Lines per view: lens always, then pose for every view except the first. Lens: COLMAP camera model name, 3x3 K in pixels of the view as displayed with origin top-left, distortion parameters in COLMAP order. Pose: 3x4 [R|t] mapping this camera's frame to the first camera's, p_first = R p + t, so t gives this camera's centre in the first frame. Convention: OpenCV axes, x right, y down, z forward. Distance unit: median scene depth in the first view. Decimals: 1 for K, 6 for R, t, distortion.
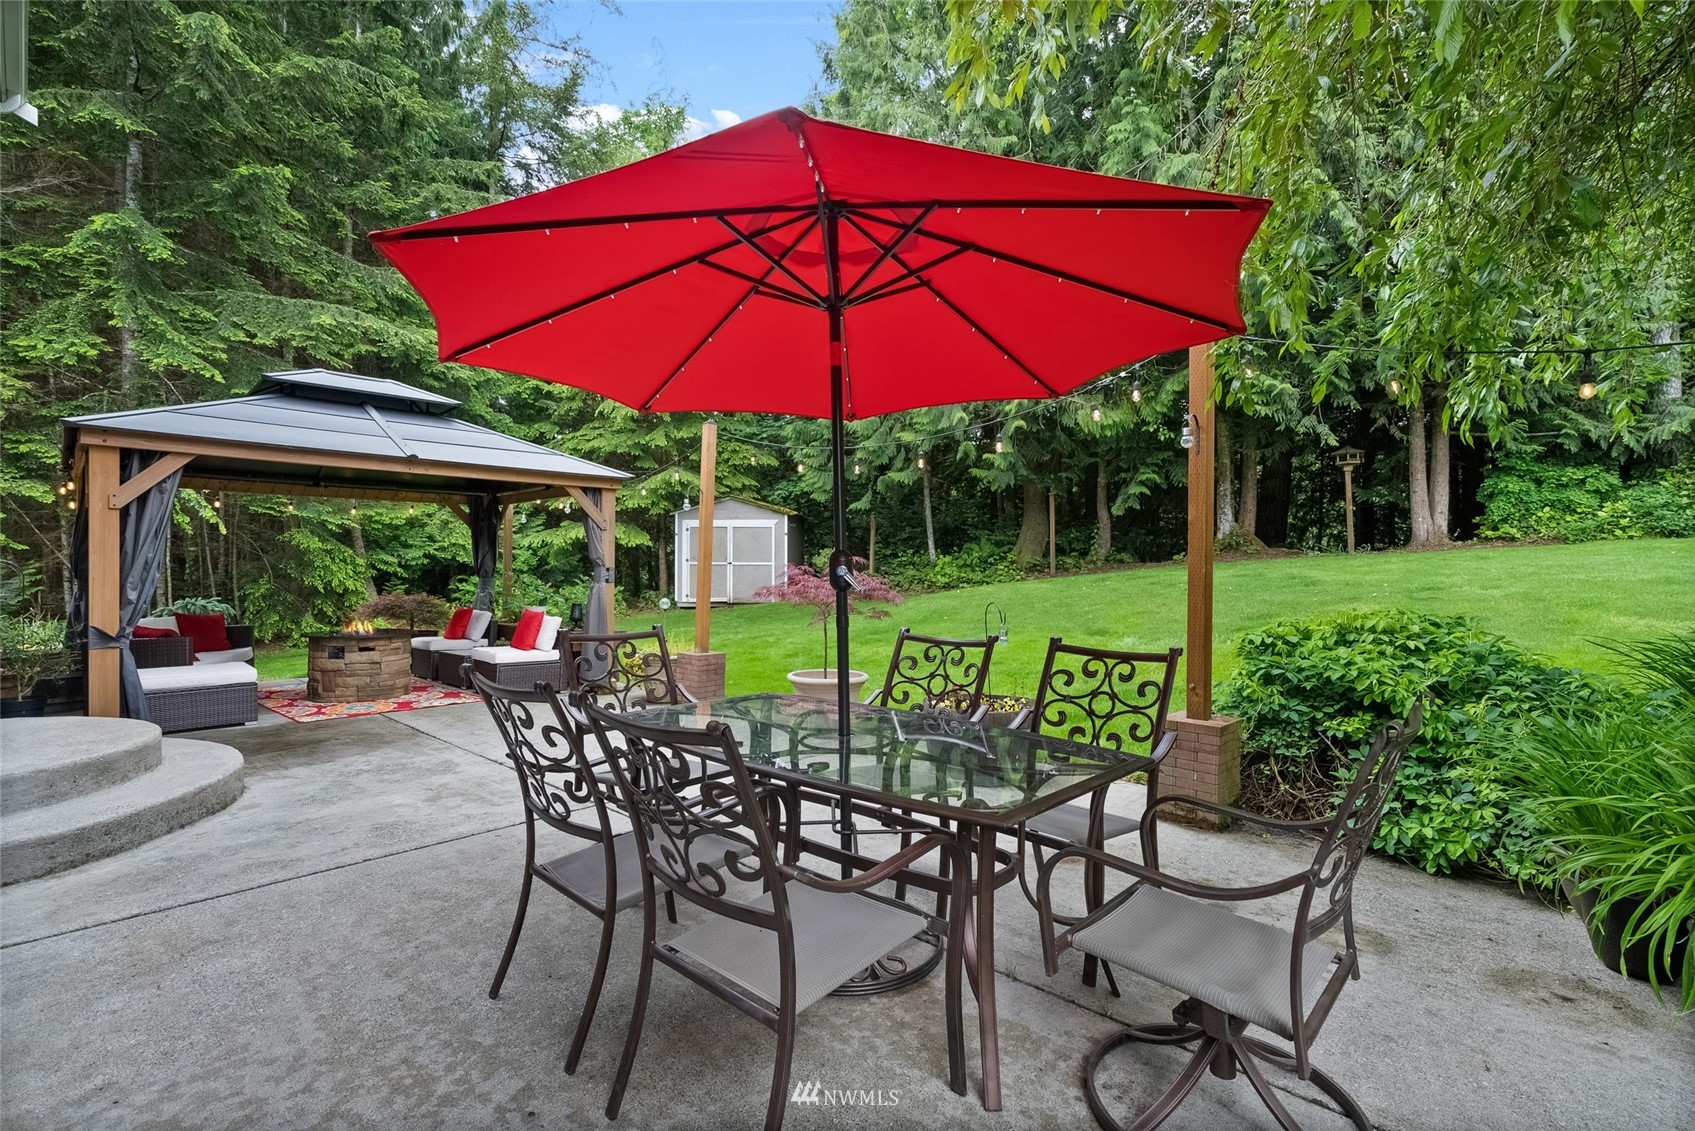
lens RADIAL K [[770.9, 0, 849.3], [0, 770.9, 561.5], [0, 0, 1]] dist [-0.003090, 0.000579]
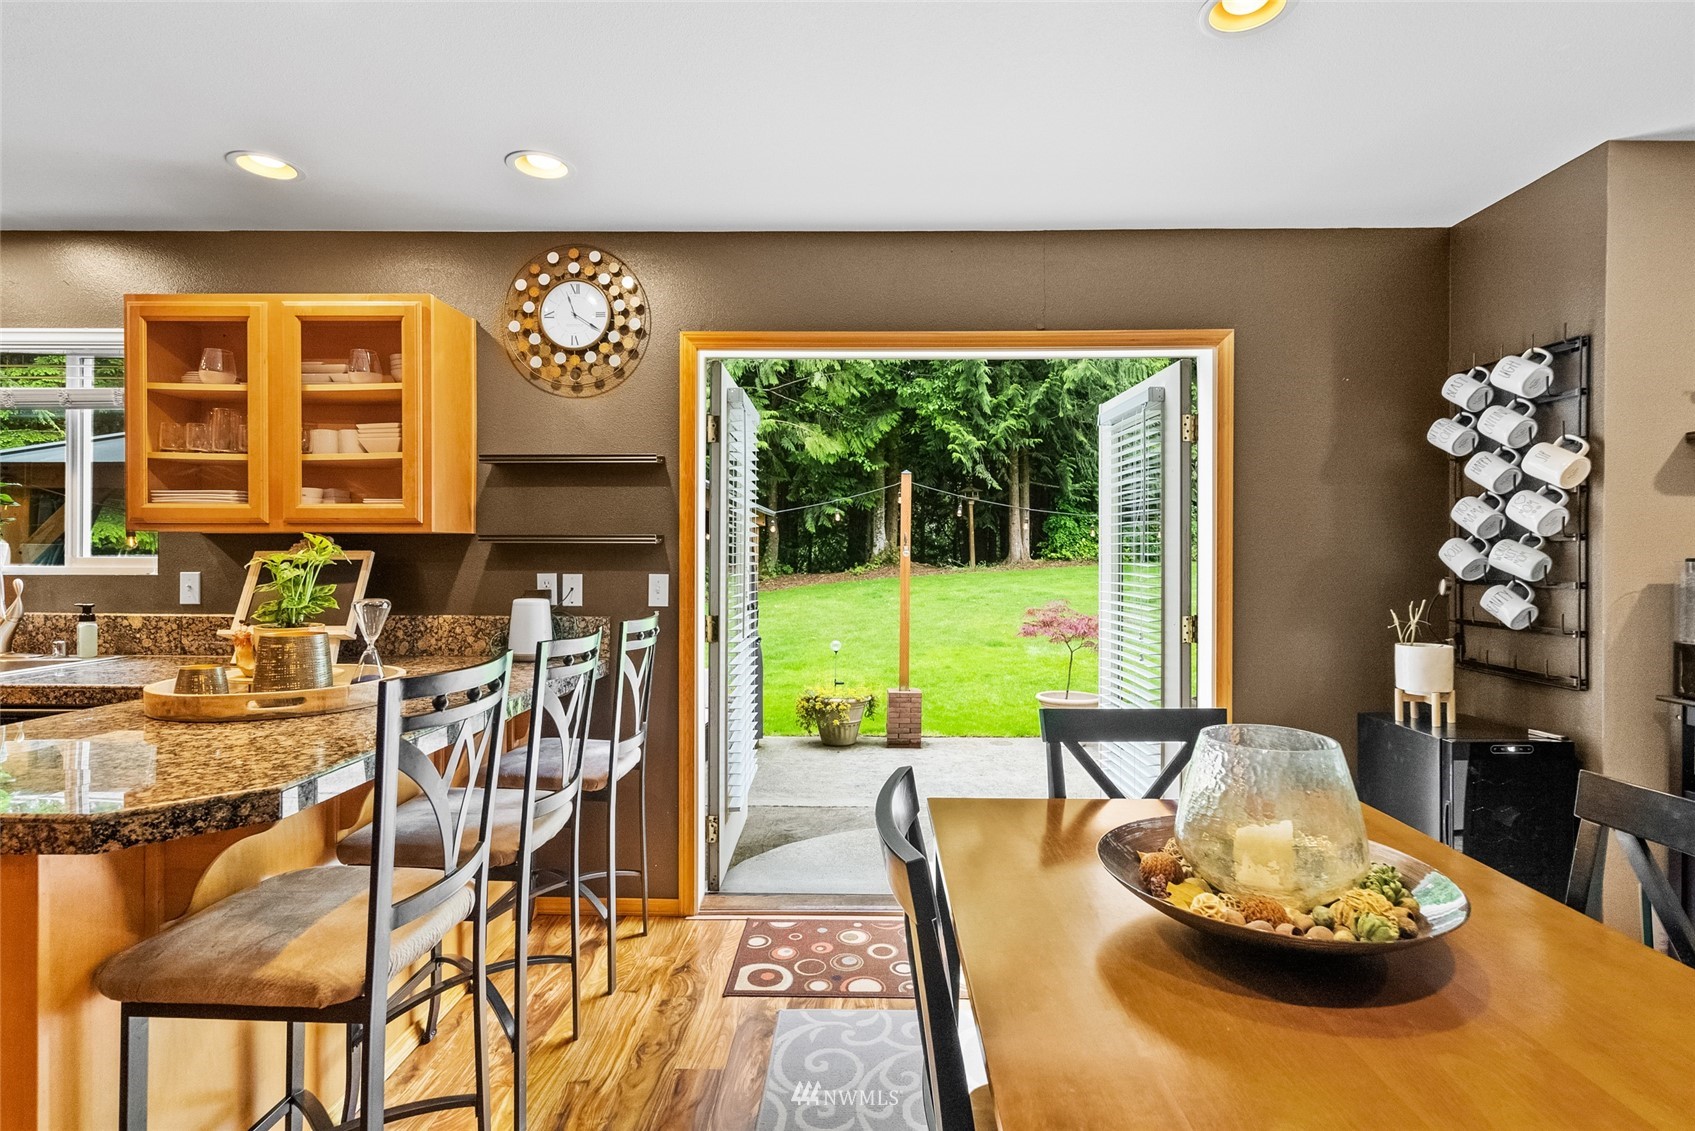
lens RADIAL K [[826.9, 0, 849.7], [0, 826.9, 556.6], [0, 0, 1]] dist [0.002062, -0.000464]
pose [[0.736116, 0.003525, 0.676846, -0.506951], [-0.004647, 0.999989, -0.000153, -0.031257], [-0.676839, -0.003033, 0.736125, 0.115634]]
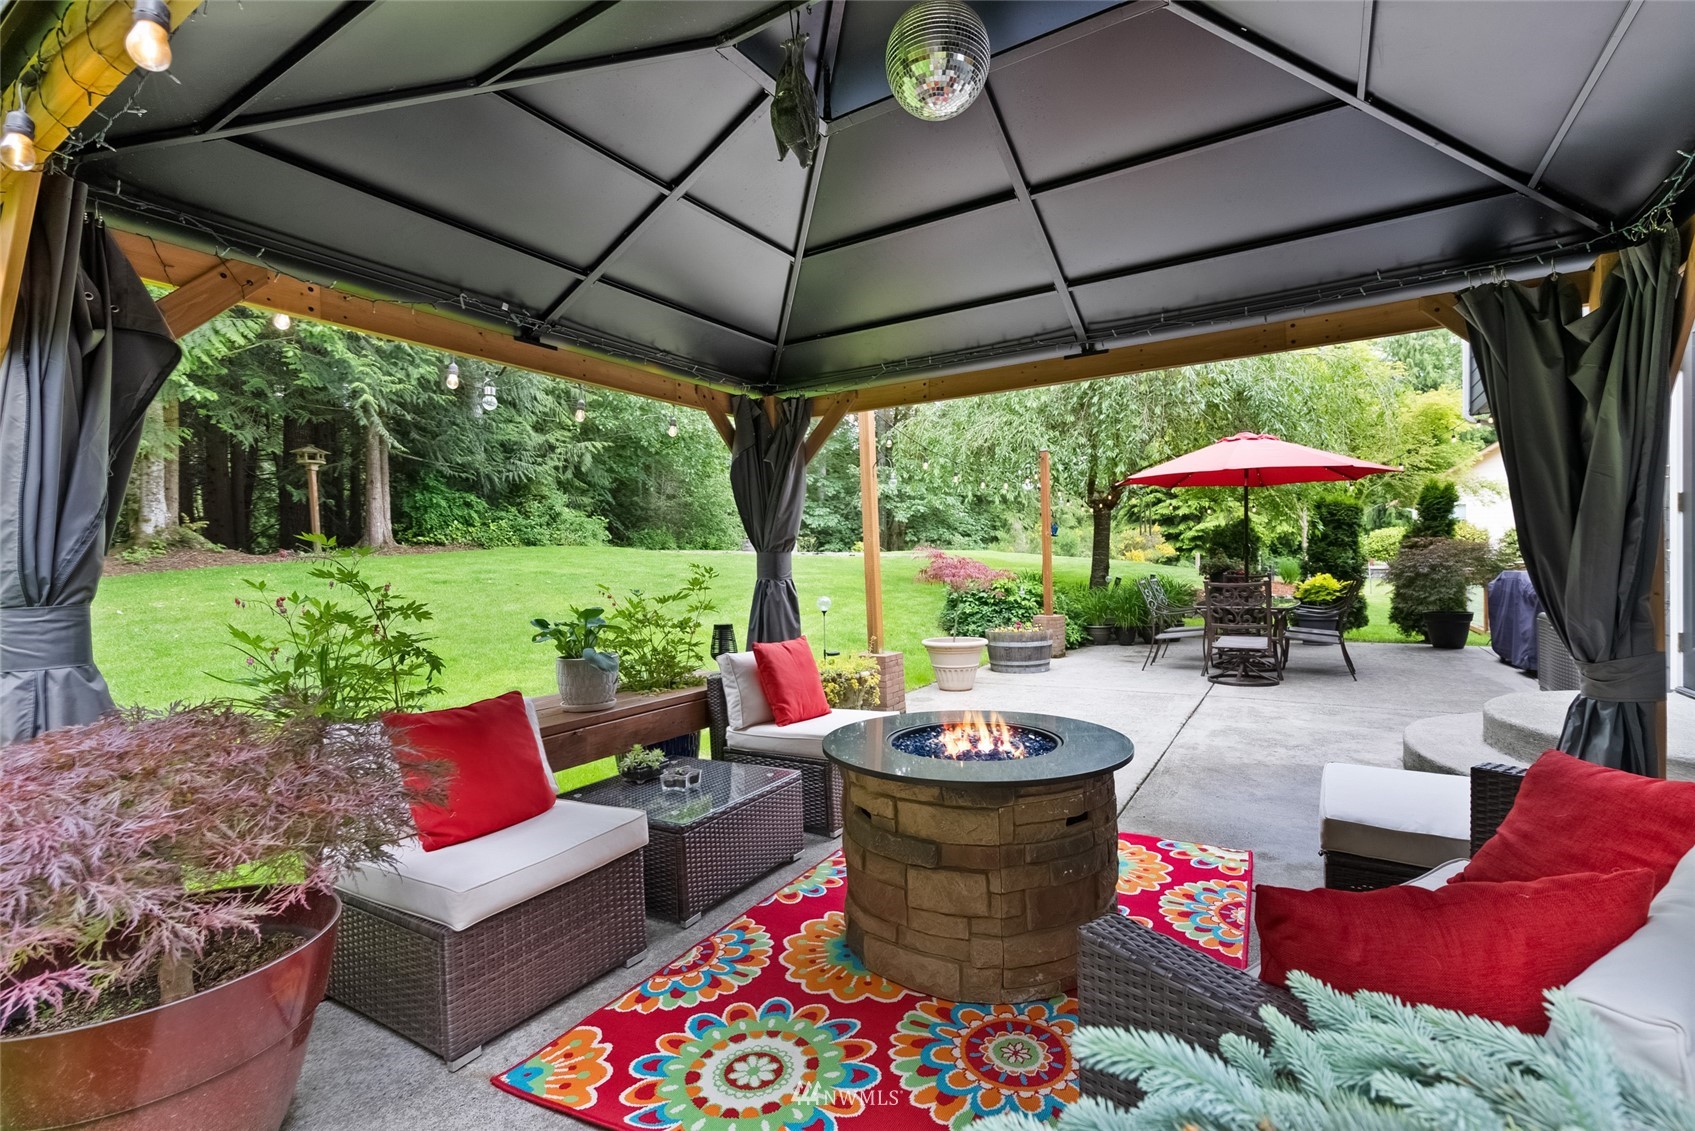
lens RADIAL K [[770.9, 0, 846.5], [0, 770.9, 562.7], [0, 0, 1]] dist [-0.003090, 0.000579]
pose [[-0.214005, 0.002192, 0.976830, -0.504814], [0.011049, 0.999939, 0.000177, 0.008438], [-0.976770, 0.010831, -0.214016, 0.610092]]
